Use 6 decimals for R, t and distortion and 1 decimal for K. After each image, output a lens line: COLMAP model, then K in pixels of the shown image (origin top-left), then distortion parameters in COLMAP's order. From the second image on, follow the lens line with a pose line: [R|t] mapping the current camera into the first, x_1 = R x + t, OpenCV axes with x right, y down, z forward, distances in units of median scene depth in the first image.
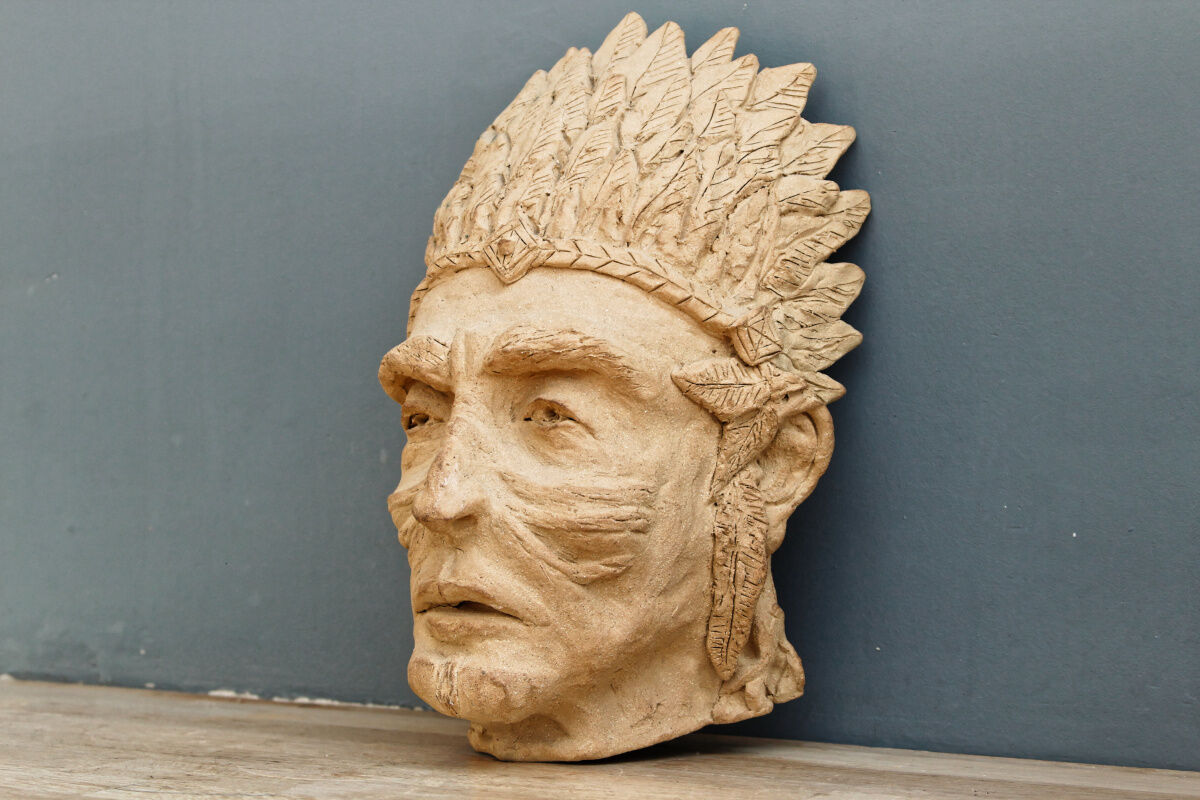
lens RADIAL K [[2391.1, 0, 600.0], [0, 2391.1, 400.0], [0, 0, 1]] dist [0.023681, 0.007399]
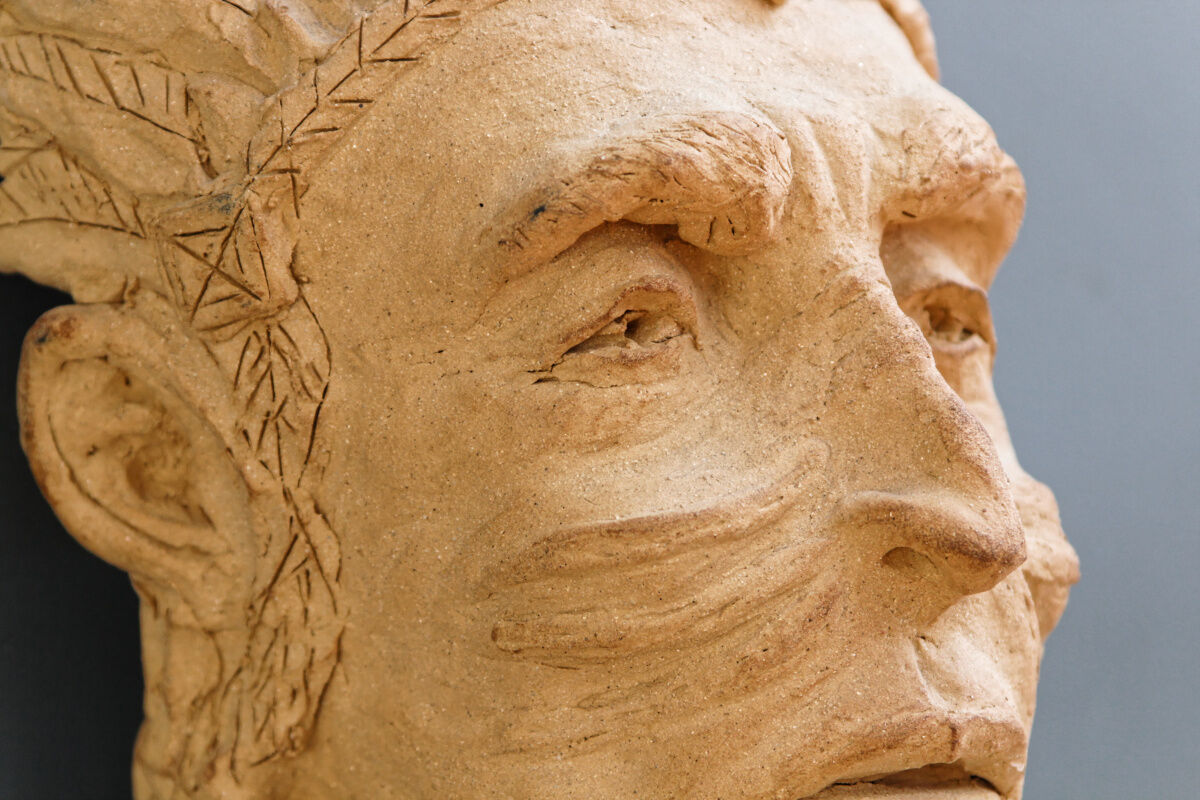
lens RADIAL K [[4684.7, 0, 600.0], [0, 4684.7, 400.0], [0, 0, 1]] dist [0.054689, 0.155739]
pose [[0.275660, 0.023618, 0.960965, -0.828208], [0.008943, 0.999592, -0.027132, 0.041867], [-0.961214, 0.016073, 0.275336, 0.810320]]
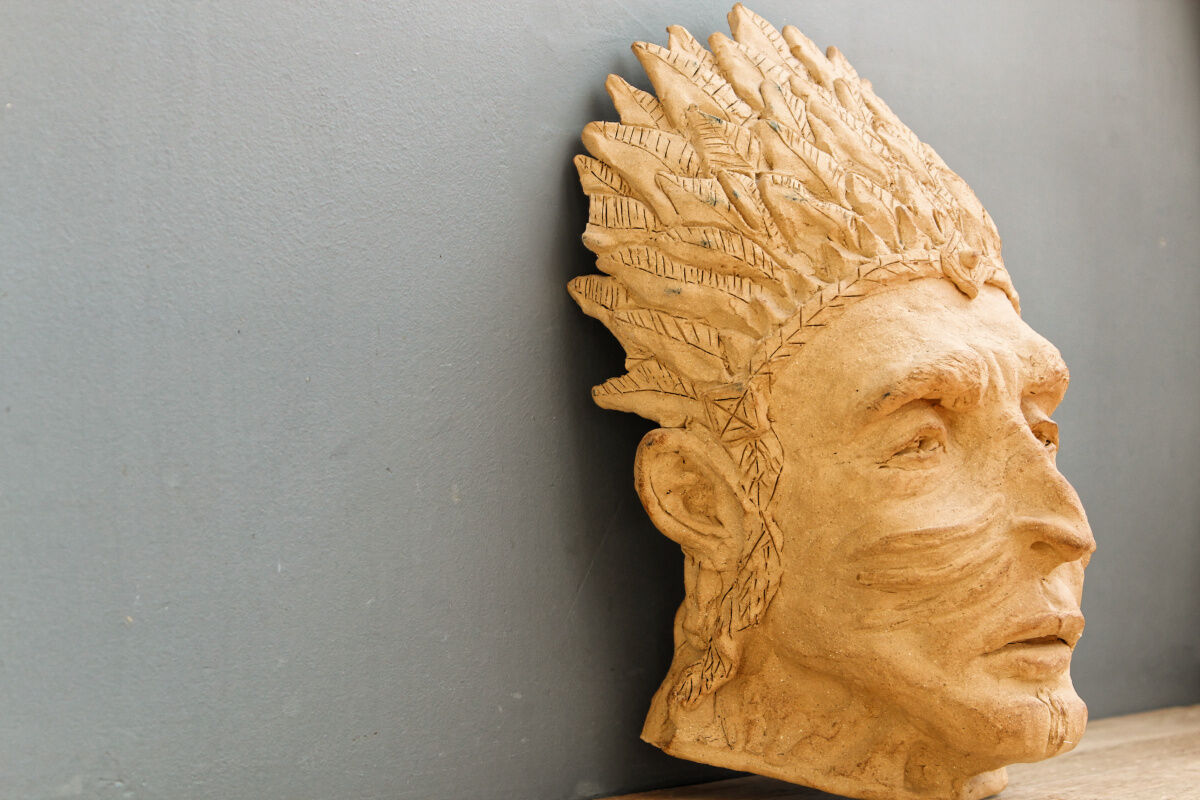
lens RADIAL K [[2391.1, 0, 600.0], [0, 2391.1, 400.0], [0, 0, 1]] dist [0.023681, 0.007399]
pose [[0.239914, 0.010446, 0.970738, -0.993121], [0.001749, 0.999936, -0.011192, 0.001851], [-0.970793, 0.004383, 0.239880, 0.919581]]
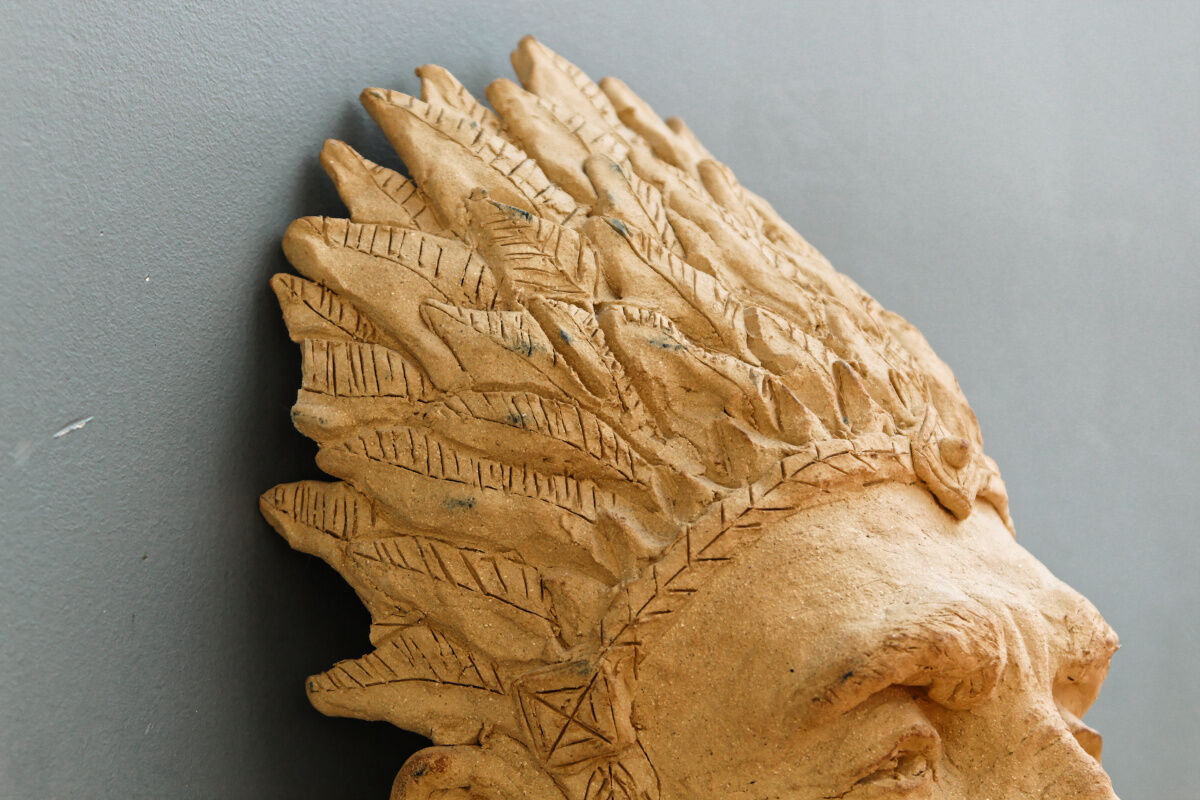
lens RADIAL K [[3633.9, 0, 600.0], [0, 3633.9, 400.0], [0, 0, 1]] dist [0.026734, 0.027999]
pose [[0.071012, 0.132137, 0.988685, -0.881633], [0.017560, 0.990868, -0.133690, 0.034999], [-0.997321, 0.026855, 0.068043, 1.028824]]
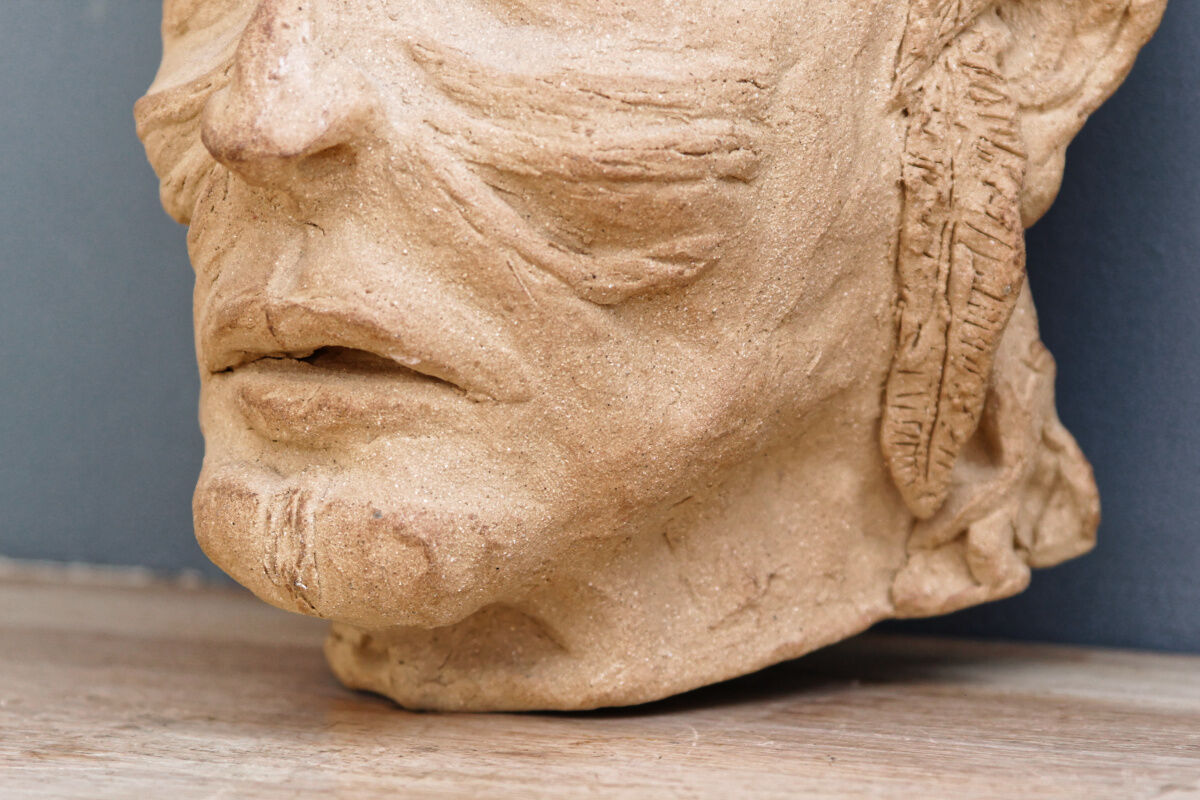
lens RADIAL K [[4684.7, 0, 600.0], [0, 4684.7, 400.0], [0, 0, 1]] dist [0.054689, 0.155739]
pose [[0.999153, -0.012550, 0.039192, -0.039846], [0.008265, 0.994155, 0.107649, 0.003982], [-0.040314, -0.107234, 0.993416, 0.163358]]
